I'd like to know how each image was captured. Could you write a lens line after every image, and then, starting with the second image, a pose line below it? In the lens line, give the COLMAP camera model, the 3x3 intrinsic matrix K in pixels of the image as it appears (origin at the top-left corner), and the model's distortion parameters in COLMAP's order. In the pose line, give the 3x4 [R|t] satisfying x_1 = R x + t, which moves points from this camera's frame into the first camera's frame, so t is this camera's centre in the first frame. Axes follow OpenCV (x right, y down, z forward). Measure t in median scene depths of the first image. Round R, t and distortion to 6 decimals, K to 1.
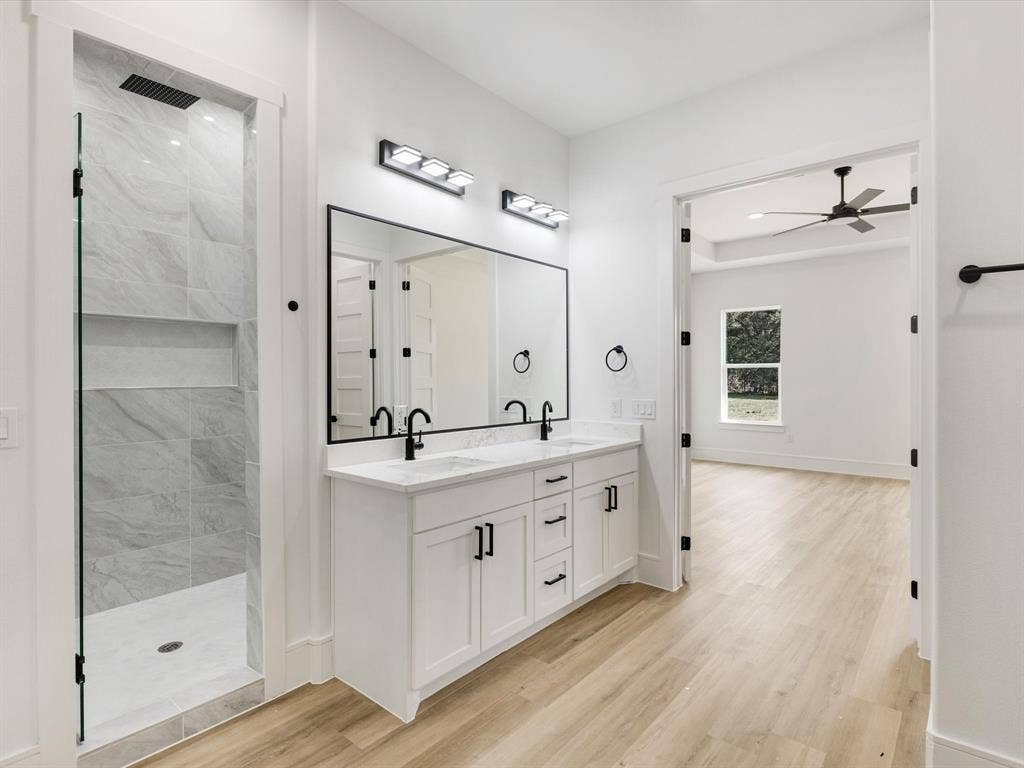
lens RADIAL K [[543.3, 0, 512.5], [0, 543.3, 377.7], [0, 0, 1]] dist [0.003414, -0.000197]
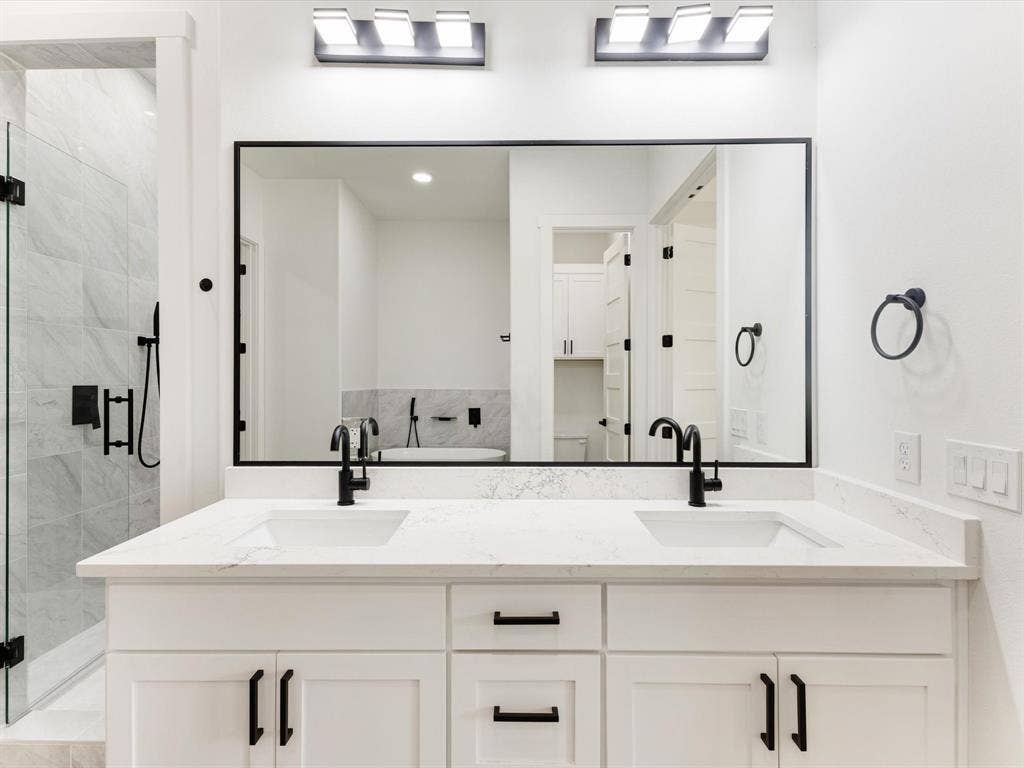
lens RADIAL K [[497.9, 0, 511.7], [0, 497.9, 375.3], [0, 0, 1]] dist [0.010001, -0.000639]
pose [[0.635825, 0.001470, -0.771832, 0.298385], [-0.000118, 0.999998, 0.001808, -0.001511], [0.771833, -0.001058, 0.635824, 0.599053]]
